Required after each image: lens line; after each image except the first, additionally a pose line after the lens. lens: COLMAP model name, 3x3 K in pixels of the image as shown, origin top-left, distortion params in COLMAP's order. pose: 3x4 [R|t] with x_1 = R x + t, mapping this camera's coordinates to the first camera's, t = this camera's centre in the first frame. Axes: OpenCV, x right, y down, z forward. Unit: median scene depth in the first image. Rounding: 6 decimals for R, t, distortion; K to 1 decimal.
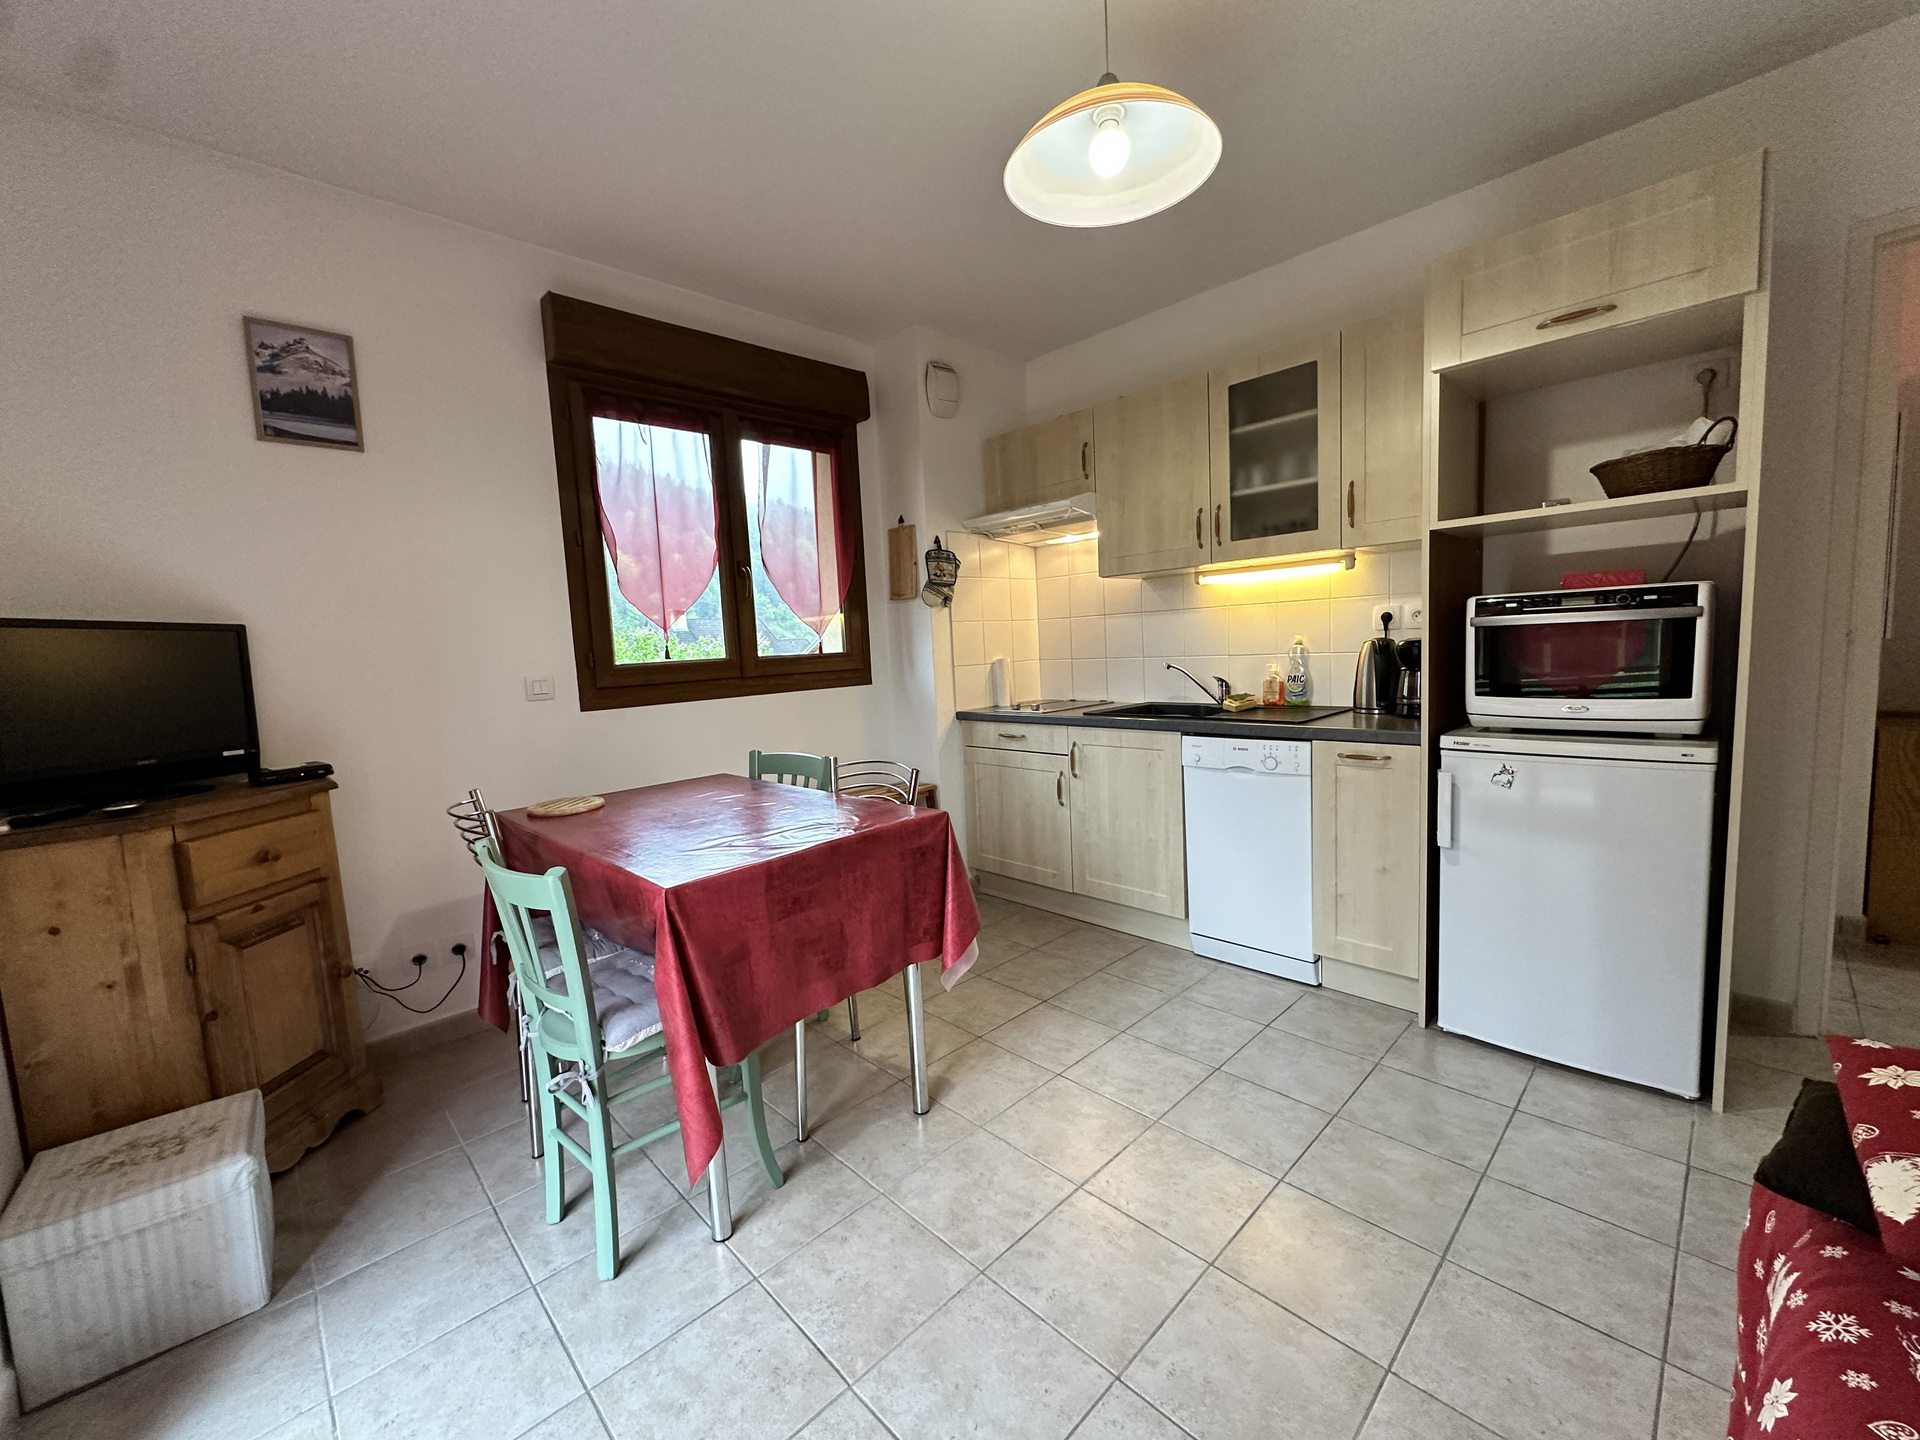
lens RADIAL K [[766.9, 0, 960.5], [0, 766.9, 718.6], [0, 0, 1]] dist [-0.002452, -0.000219]
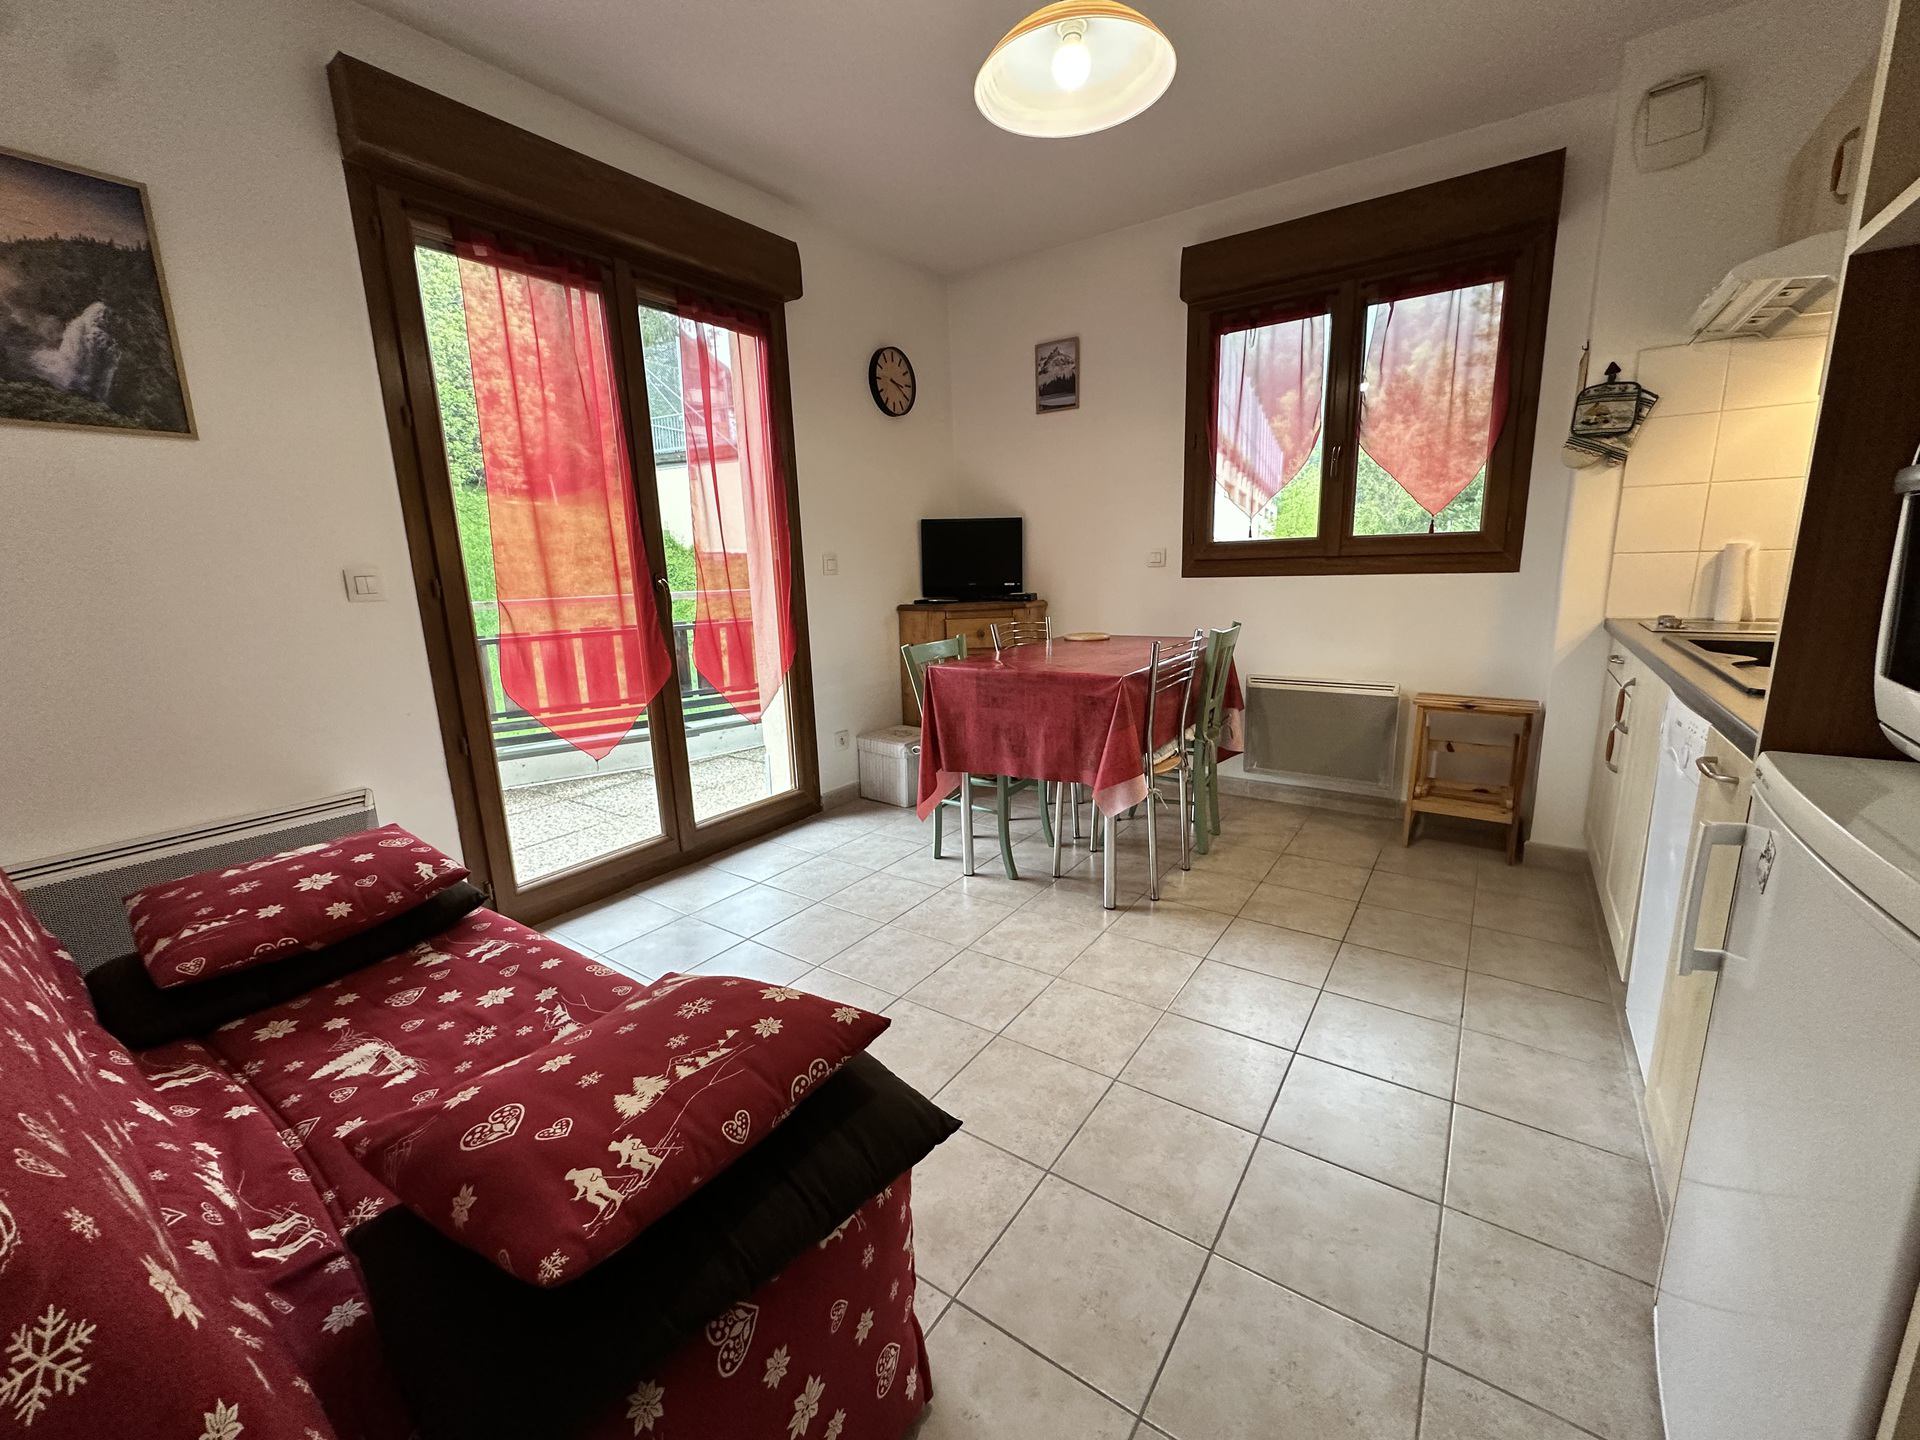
lens RADIAL K [[766.9, 0, 961.1], [0, 766.9, 717.6], [0, 0, 1]] dist [-0.002452, -0.000219]
pose [[0.190474, 0.241502, -0.951523, 0.760940], [-0.073374, 0.970059, 0.231519, -0.052594], [0.978946, 0.025719, 0.202491, 0.358320]]
